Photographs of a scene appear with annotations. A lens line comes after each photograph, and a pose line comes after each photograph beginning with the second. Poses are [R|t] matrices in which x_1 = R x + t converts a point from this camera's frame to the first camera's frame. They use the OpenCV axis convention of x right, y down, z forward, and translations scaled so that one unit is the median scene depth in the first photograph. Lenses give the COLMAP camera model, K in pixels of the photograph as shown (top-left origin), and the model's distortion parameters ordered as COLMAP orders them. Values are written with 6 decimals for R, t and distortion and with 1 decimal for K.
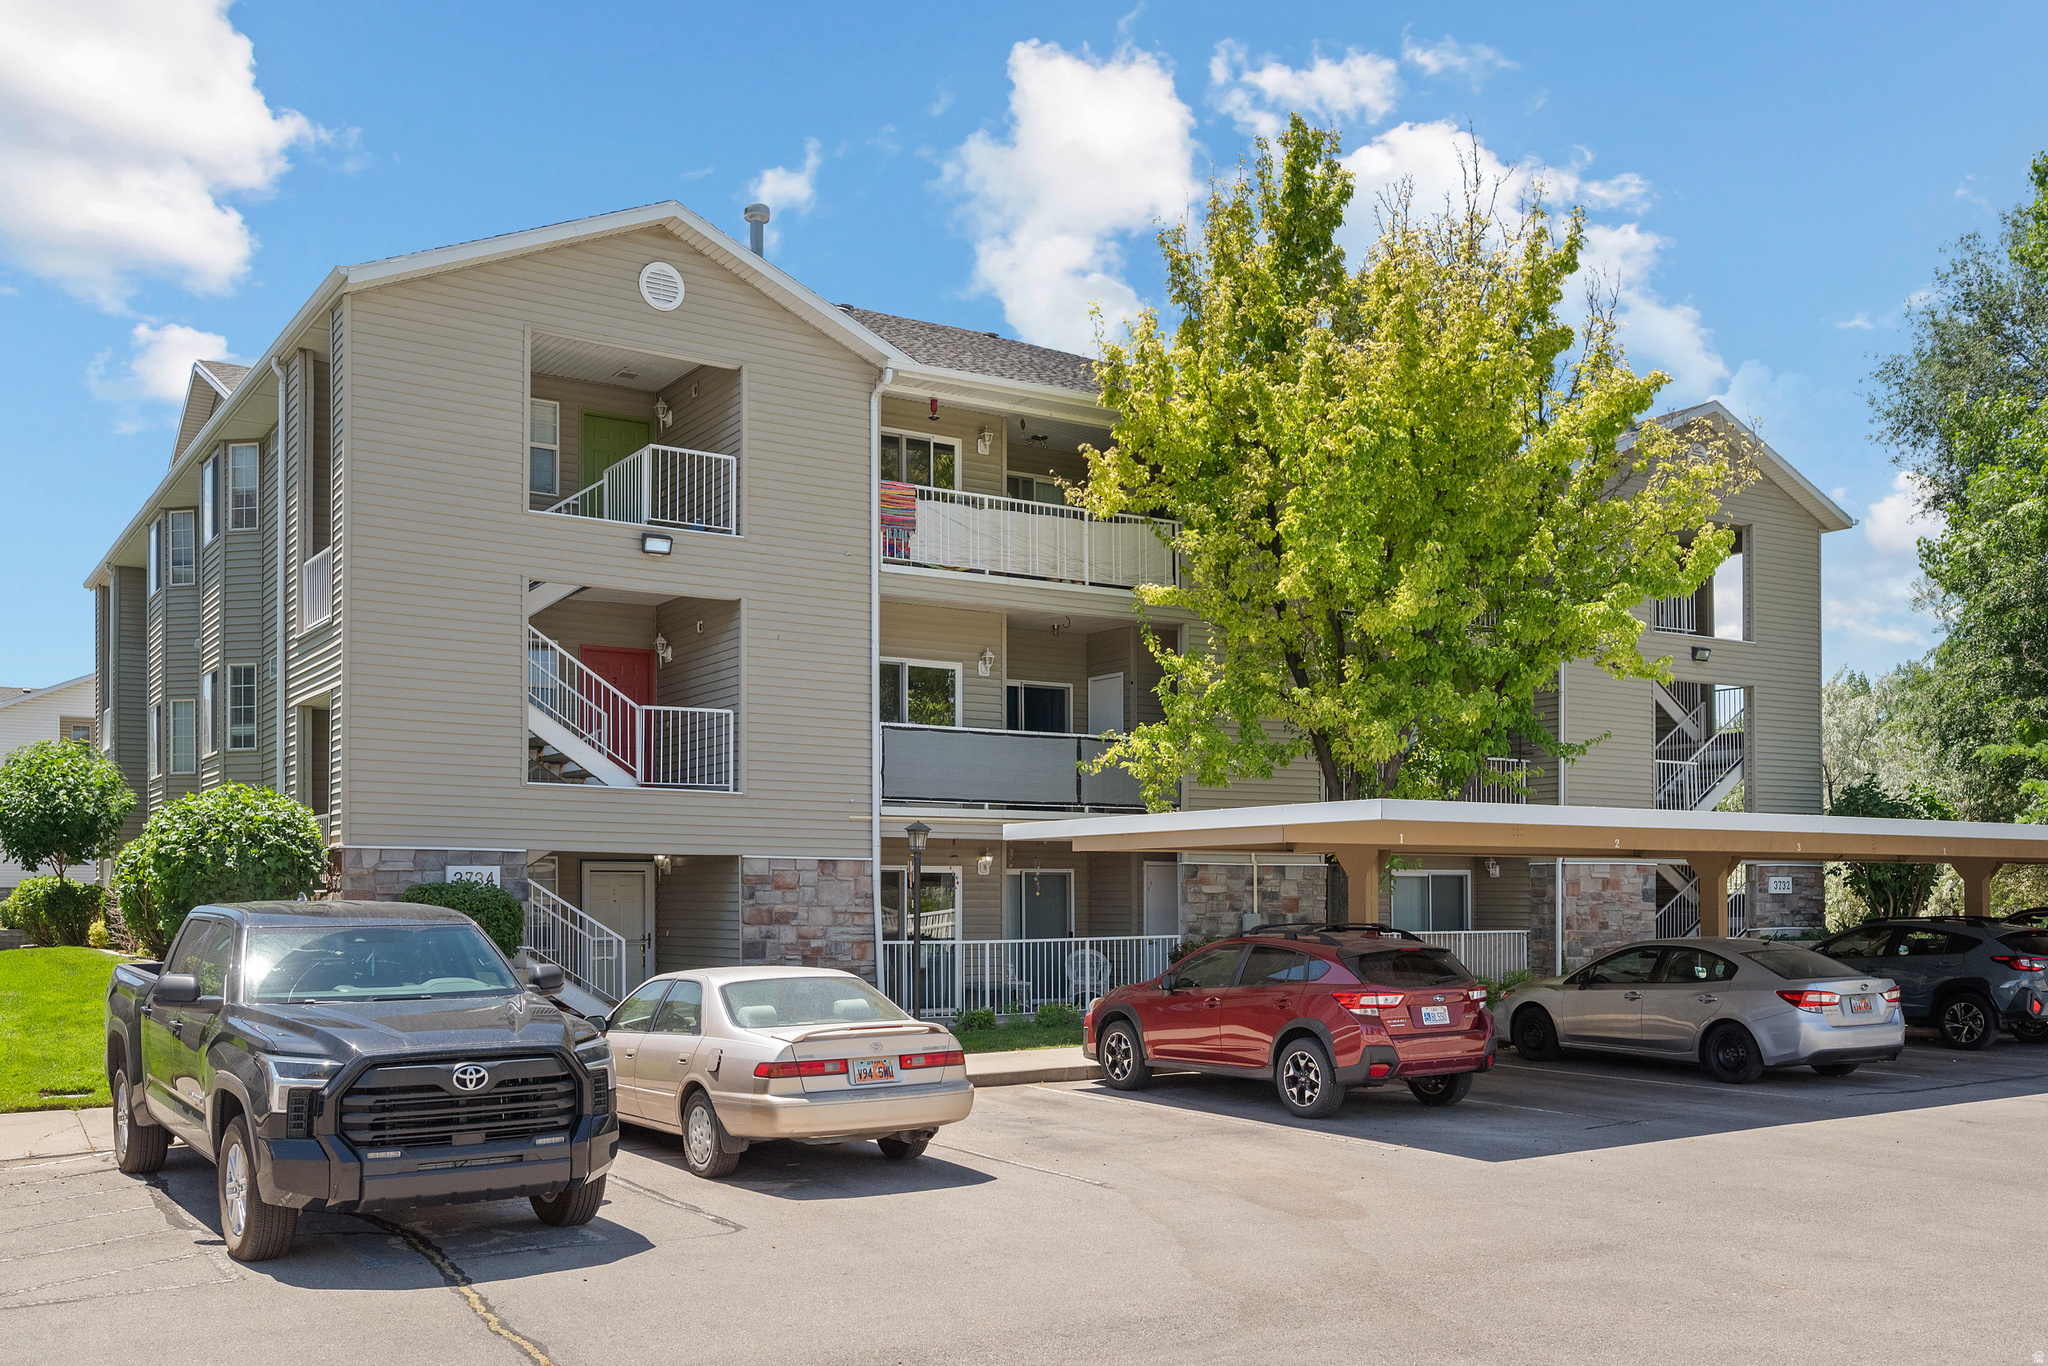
lens RADIAL K [[1838.4, 0, 1024.0], [0, 1838.4, 683.0], [0, 0, 1]] dist [-0.000924, -0.011893]
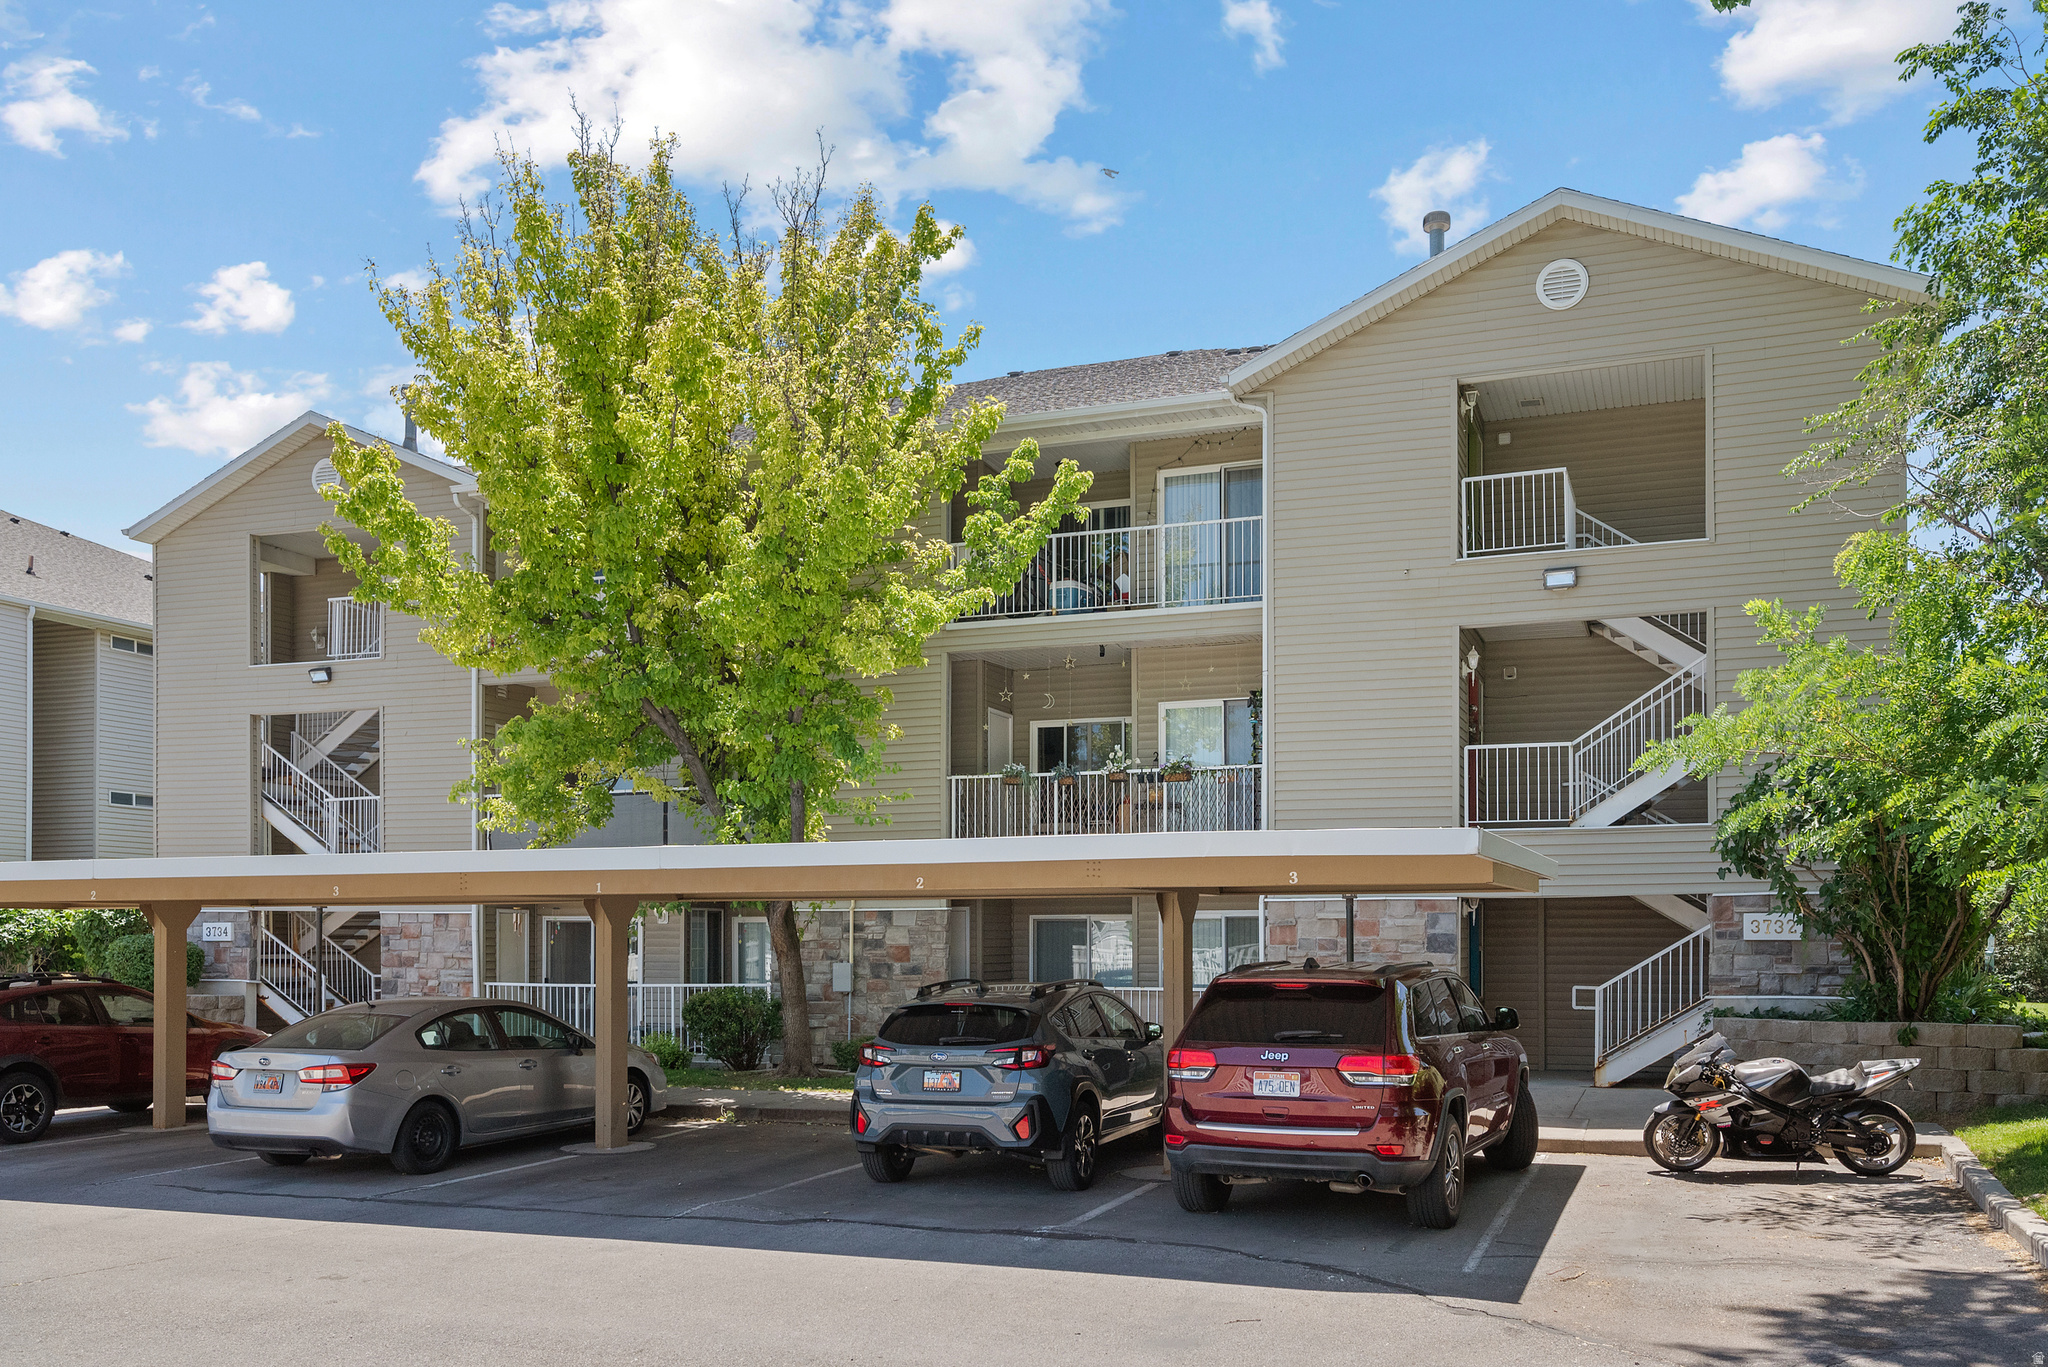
lens RADIAL K [[1644.1, 0, 1029.5], [0, 1644.1, 734.8], [0, 0, 1]] dist [0.004374, -0.005230]
pose [[0.587126, -0.099980, -0.803297, 0.998302], [0.094604, 0.994018, -0.054571, 0.074450], [0.803948, -0.043955, 0.593073, 0.672569]]
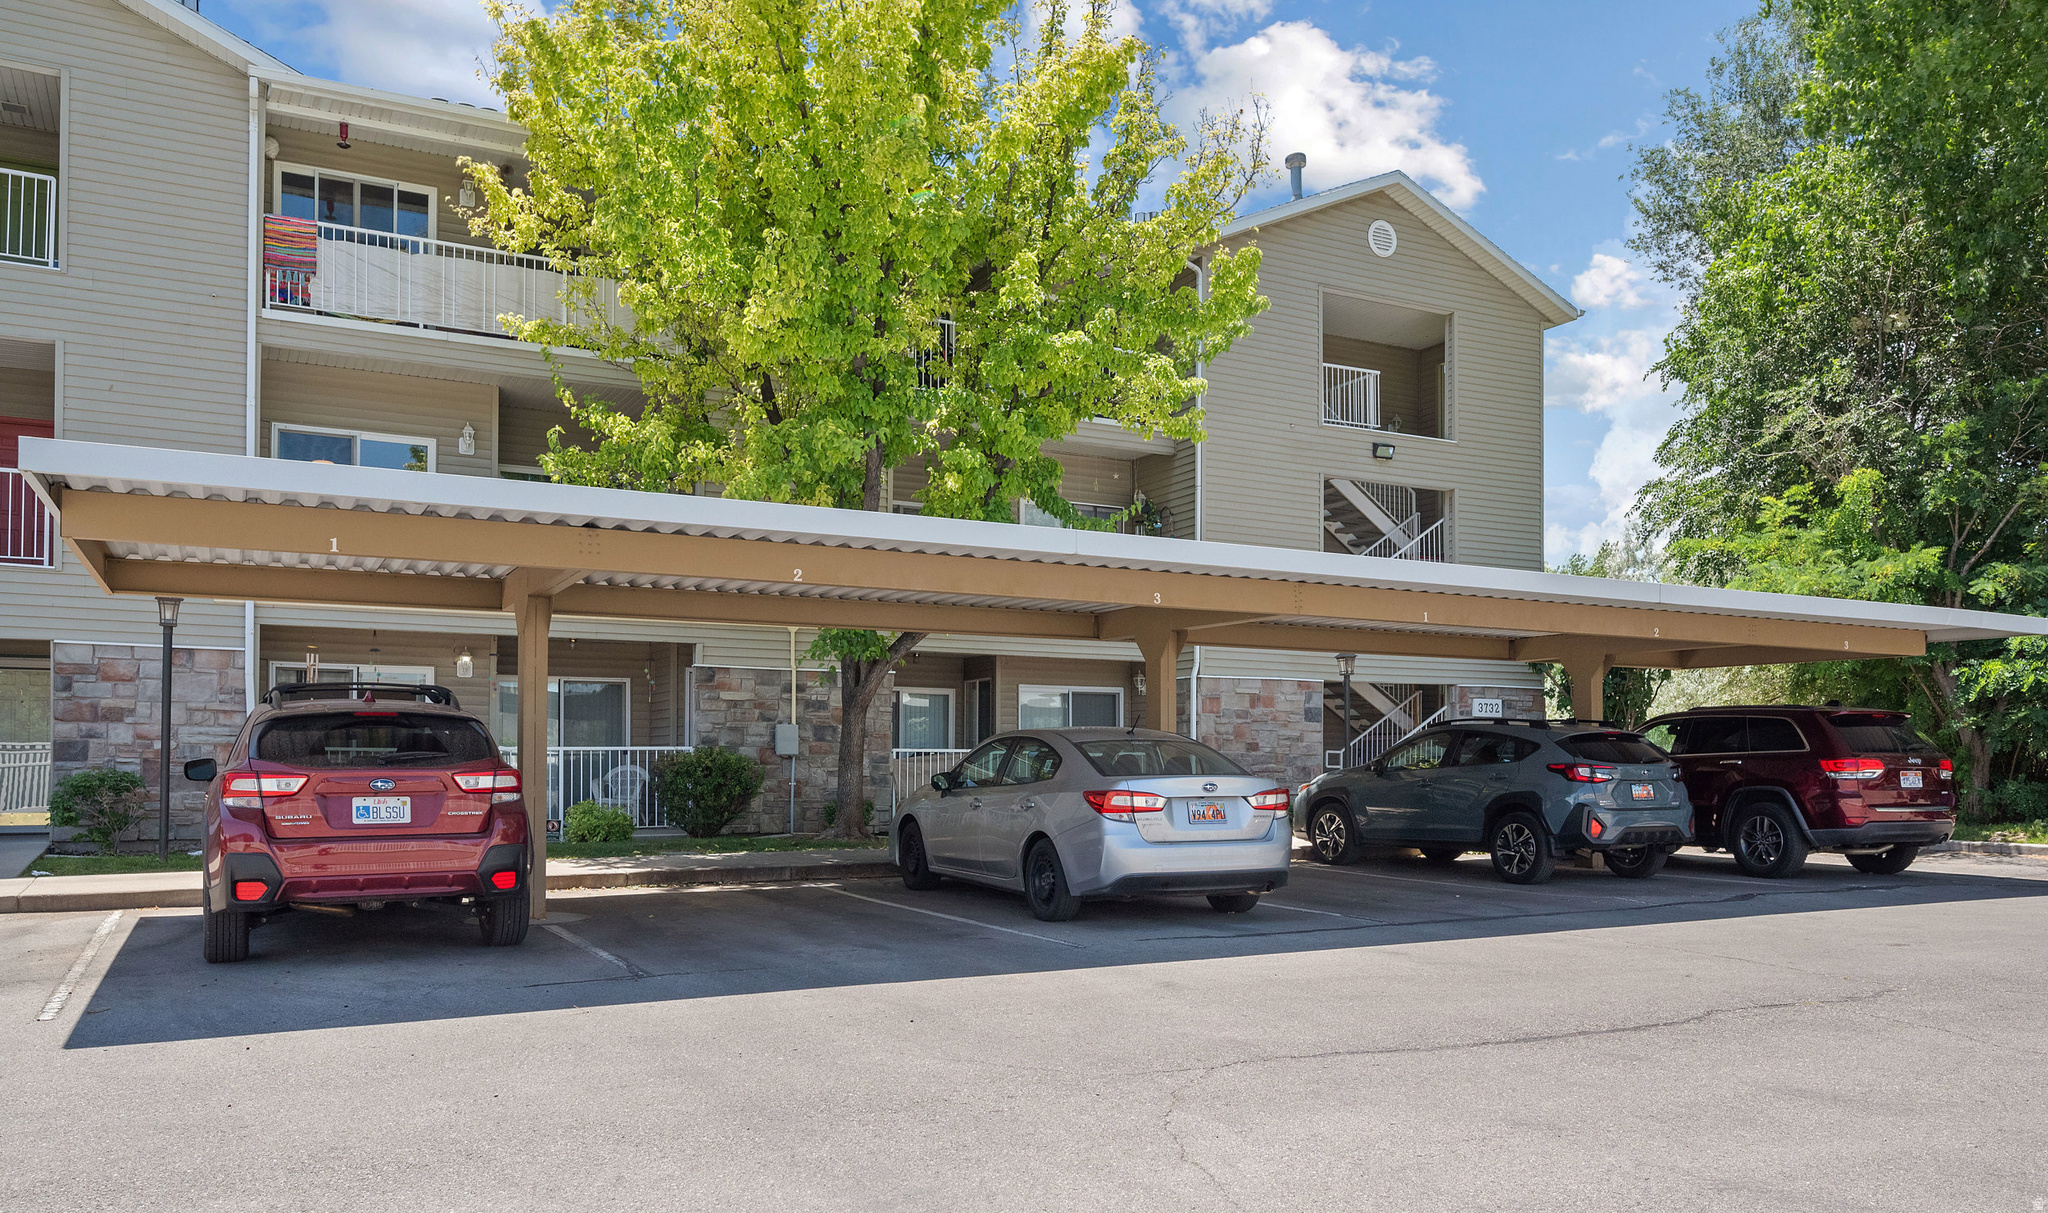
lens RADIAL K [[1498.6, 0, 1024.0], [0, 1498.6, 606.5], [0, 0, 1]] dist [-0.000238, -0.003757]
pose [[0.996535, -0.004200, -0.083071, 0.343938], [0.005081, 0.999933, 0.010395, 0.070970], [0.083021, -0.010781, 0.996489, 0.332508]]
